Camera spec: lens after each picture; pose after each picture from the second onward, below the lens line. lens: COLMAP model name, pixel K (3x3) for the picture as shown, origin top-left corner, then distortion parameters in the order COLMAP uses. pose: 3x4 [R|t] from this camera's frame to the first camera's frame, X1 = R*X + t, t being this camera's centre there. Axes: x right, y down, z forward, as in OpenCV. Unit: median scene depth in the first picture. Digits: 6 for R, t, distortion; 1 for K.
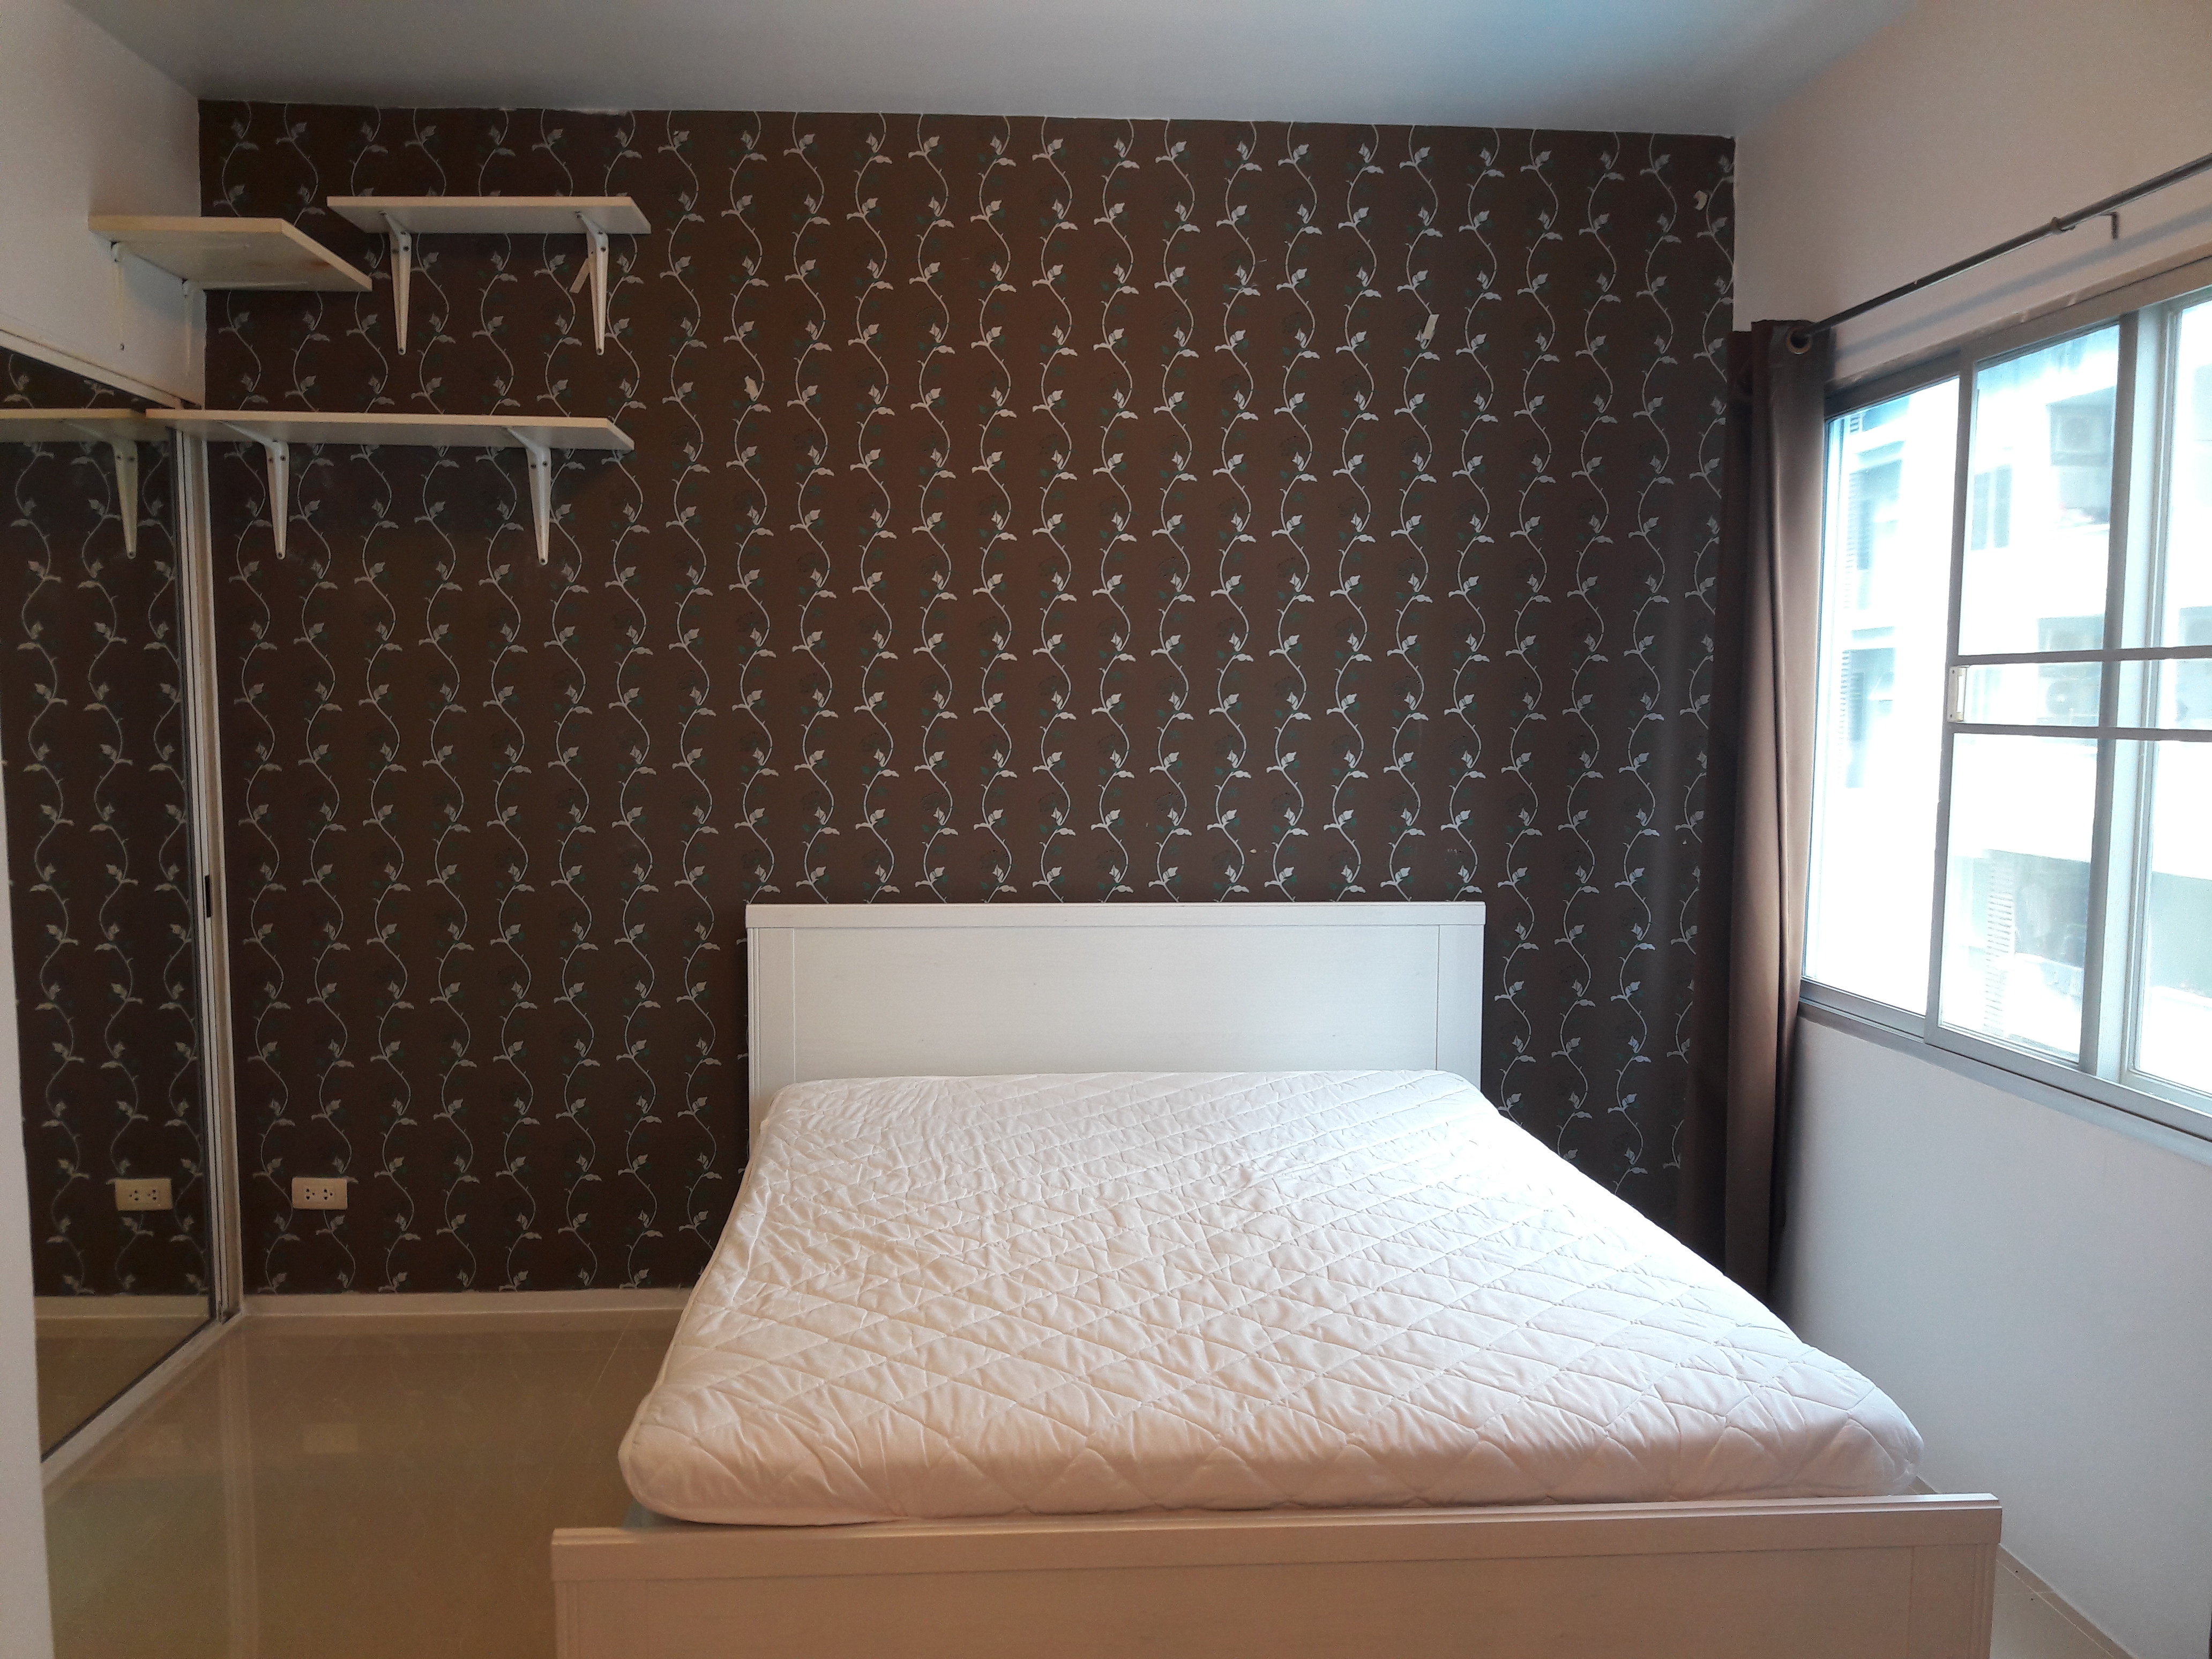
lens RADIAL K [[1778.9, 0, 1094.0], [0, 1778.9, 895.2], [0, 0, 1]] dist [0.158646, -0.424375]
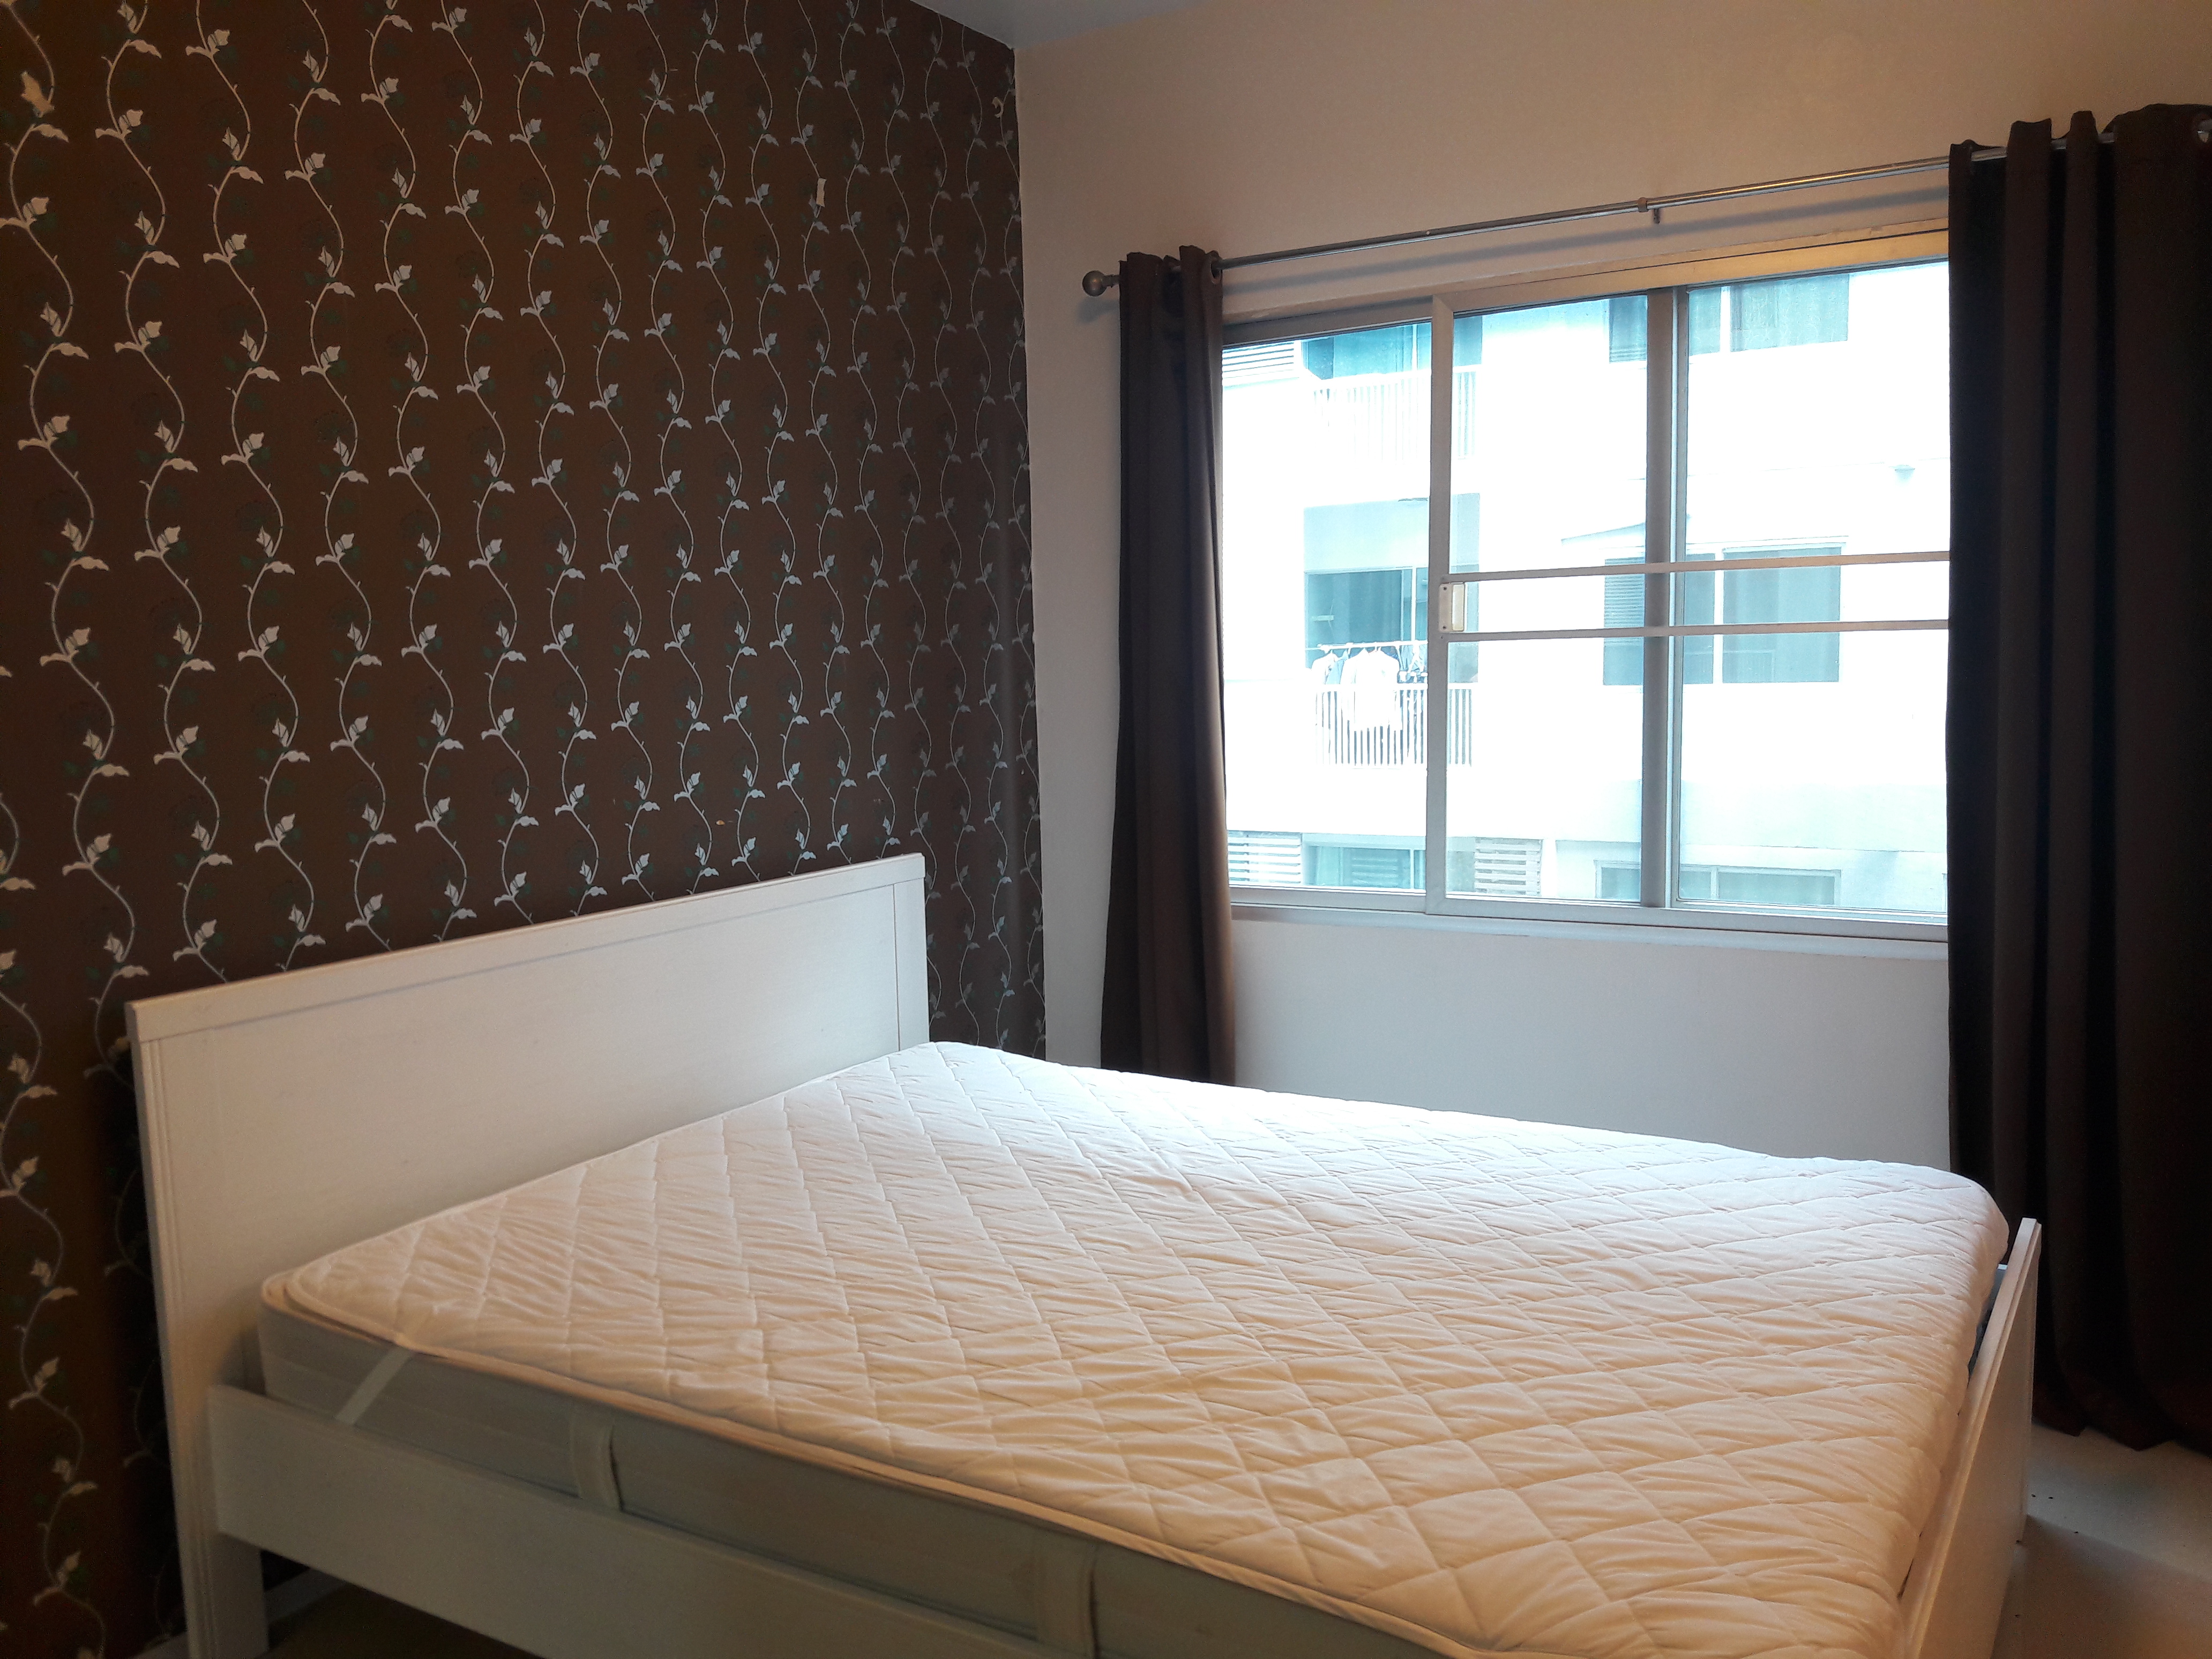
lens RADIAL K [[1768.2, 0, 1097.6], [0, 1768.2, 886.7], [0, 0, 1]] dist [0.125682, -0.313102]
pose [[0.584034, -0.131594, 0.800991, -0.594763], [0.116477, 0.990146, 0.077743, -0.050934], [-0.803329, 0.047892, 0.593606, 0.523158]]
